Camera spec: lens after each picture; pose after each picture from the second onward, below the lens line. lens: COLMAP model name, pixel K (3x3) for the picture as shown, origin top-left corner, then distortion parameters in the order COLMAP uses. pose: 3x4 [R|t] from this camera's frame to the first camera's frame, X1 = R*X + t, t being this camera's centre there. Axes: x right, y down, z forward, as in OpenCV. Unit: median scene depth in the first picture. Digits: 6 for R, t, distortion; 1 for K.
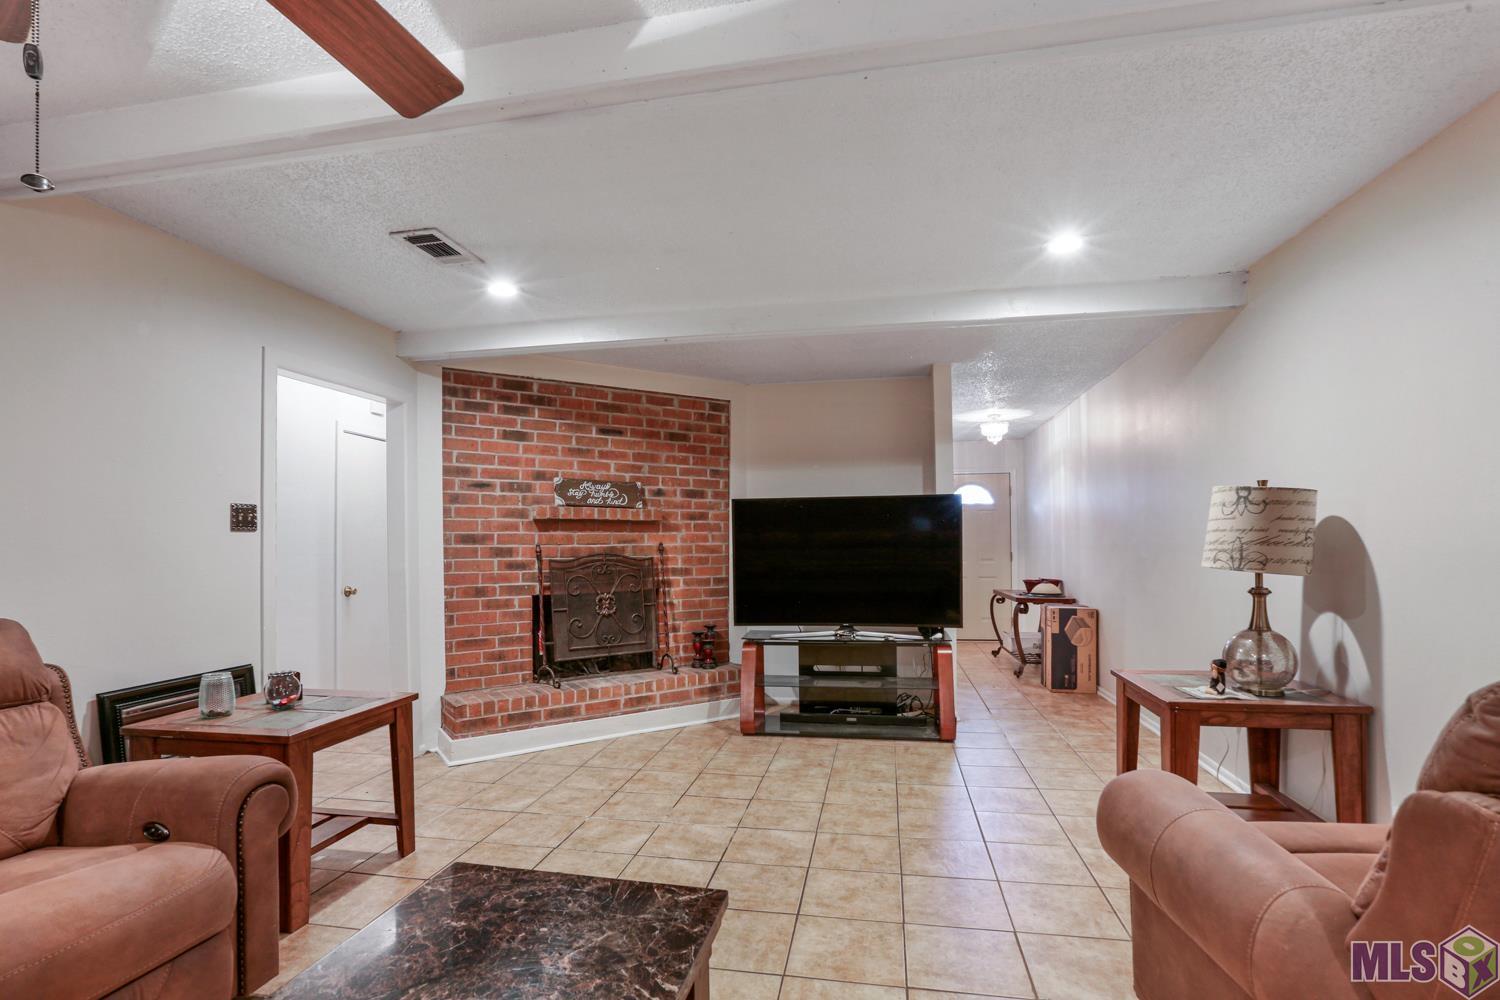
lens RADIAL K [[694.2, 0, 756.6], [0, 694.2, 529.4], [0, 0, 1]] dist [0.000553, 0.000144]
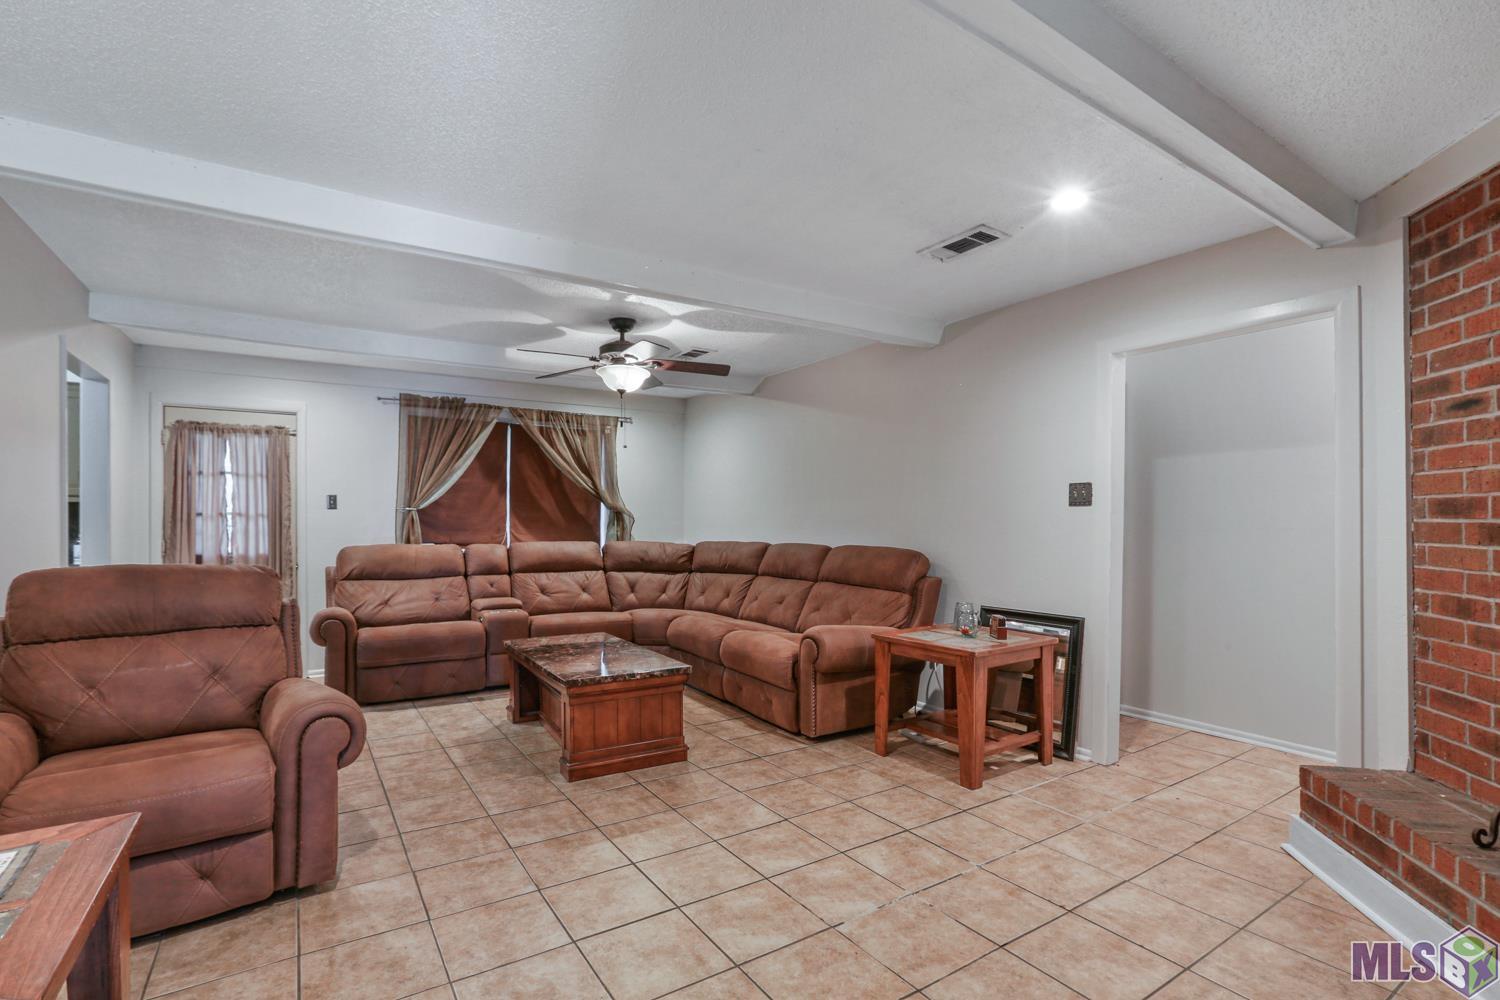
lens RADIAL K [[694.2, 0, 735.8], [0, 694.2, 526.1], [0, 0, 1]] dist [0.000553, 0.000144]
pose [[-0.716266, 0.012970, -0.697706, 0.369175], [0.017739, 0.999843, 0.000375, 0.018395], [0.697601, -0.012109, -0.716384, 1.018312]]
